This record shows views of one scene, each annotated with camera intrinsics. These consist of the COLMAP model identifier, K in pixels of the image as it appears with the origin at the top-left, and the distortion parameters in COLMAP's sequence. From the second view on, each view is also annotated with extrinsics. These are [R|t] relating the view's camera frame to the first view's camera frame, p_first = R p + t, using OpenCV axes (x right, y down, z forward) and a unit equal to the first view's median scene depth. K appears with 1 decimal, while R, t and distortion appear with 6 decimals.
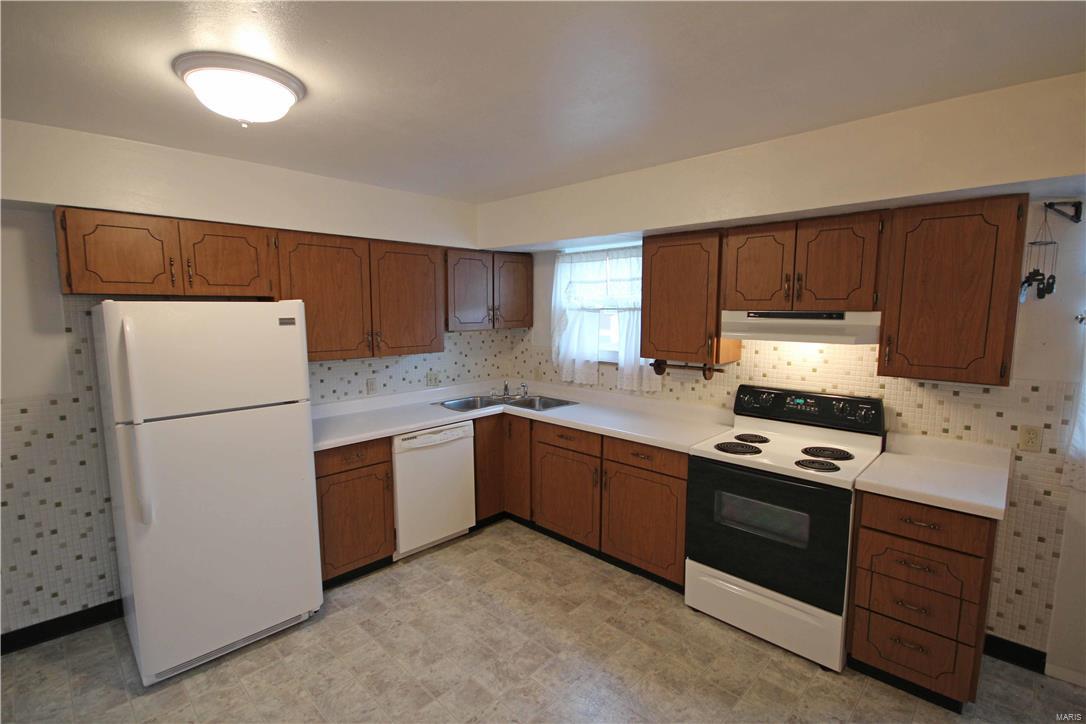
lens RADIAL K [[498.8, 0, 539.0], [0, 498.8, 367.2], [0, 0, 1]] dist [0.002442, -0.006392]
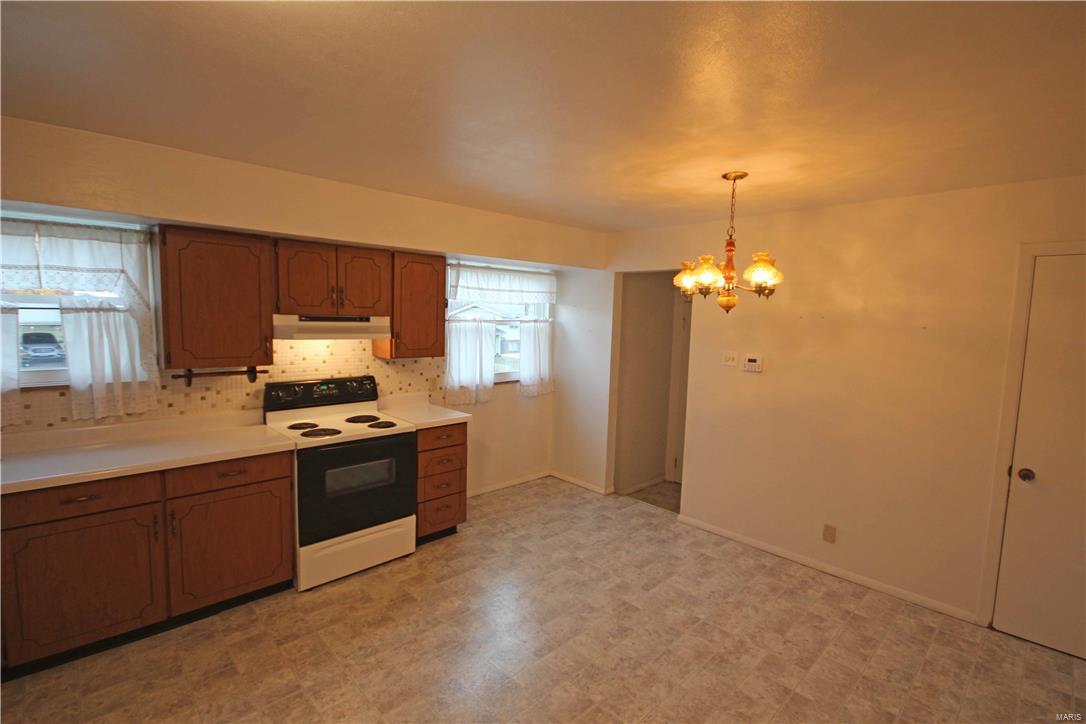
lens RADIAL K [[498.8, 0, 539.0], [0, 498.8, 367.2], [0, 0, 1]] dist [0.002442, -0.006392]
pose [[0.034634, -0.097745, 0.994609, -0.705768], [0.097507, 0.990788, 0.093974, -0.047479], [-0.994632, 0.093726, 0.043846, 0.411304]]
